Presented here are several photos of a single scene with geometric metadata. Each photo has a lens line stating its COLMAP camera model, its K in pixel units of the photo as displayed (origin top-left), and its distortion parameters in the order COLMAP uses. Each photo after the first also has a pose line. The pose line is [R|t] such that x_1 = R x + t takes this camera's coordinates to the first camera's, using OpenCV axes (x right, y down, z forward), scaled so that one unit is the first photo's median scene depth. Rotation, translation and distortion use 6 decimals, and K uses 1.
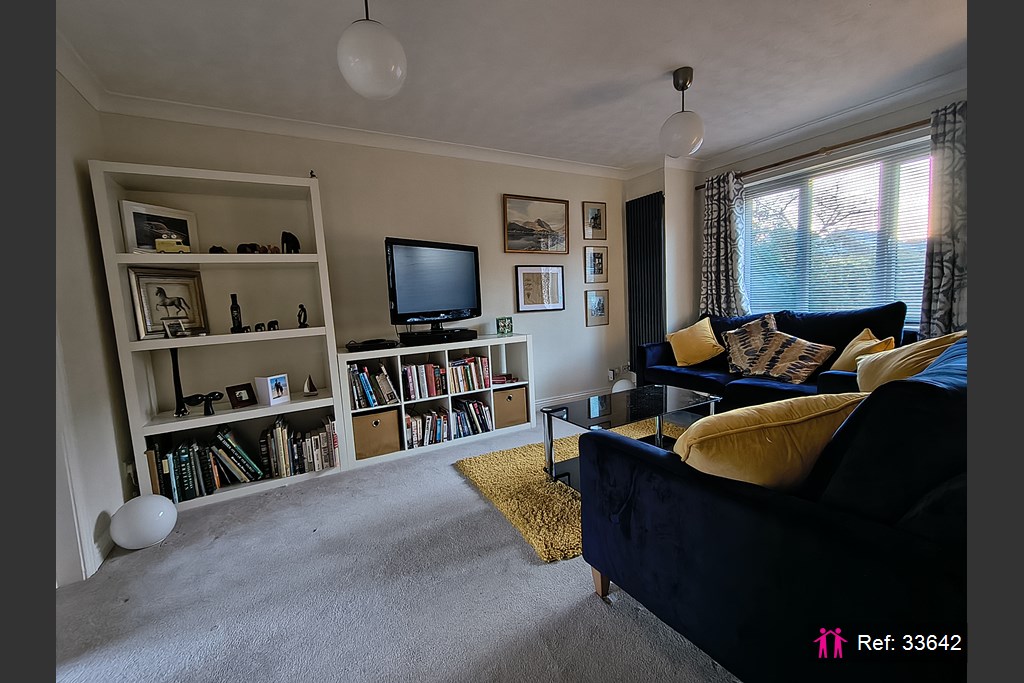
lens RADIAL K [[410.1, 0, 503.8], [0, 410.1, 345.2], [0, 0, 1]] dist [0.000748, 0.000335]
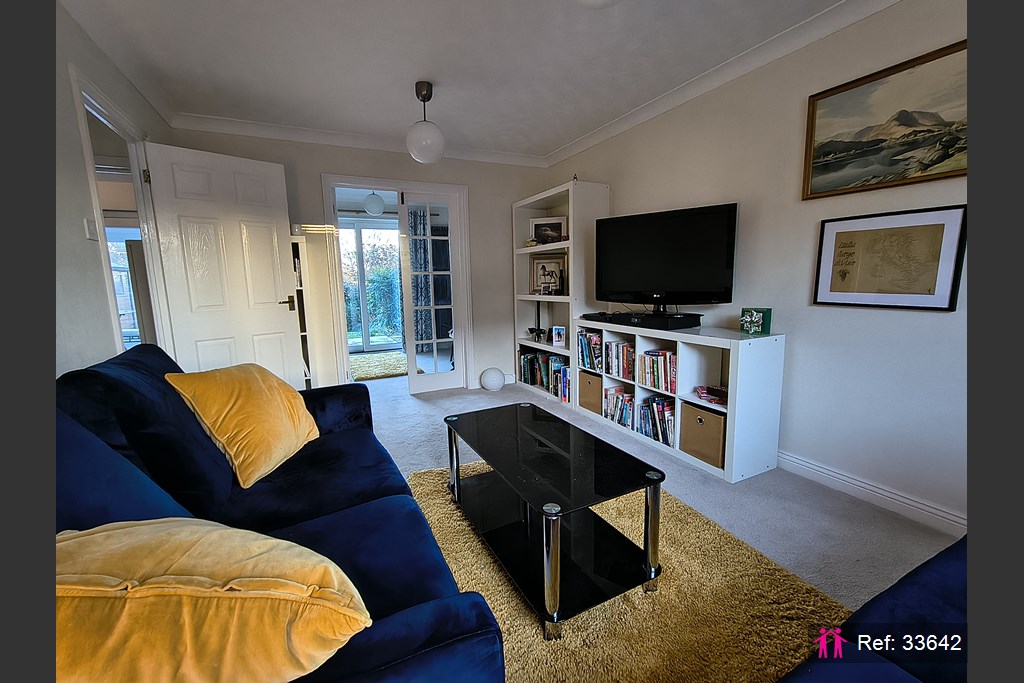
lens RADIAL K [[410.1, 0, 507.6], [0, 410.1, 337.7], [0, 0, 1]] dist [0.000748, 0.000335]
pose [[-0.043610, 0.198133, -0.979205, 0.757477], [-0.078754, 0.976405, 0.201074, -0.140556], [0.995940, 0.085885, -0.026978, 0.722403]]
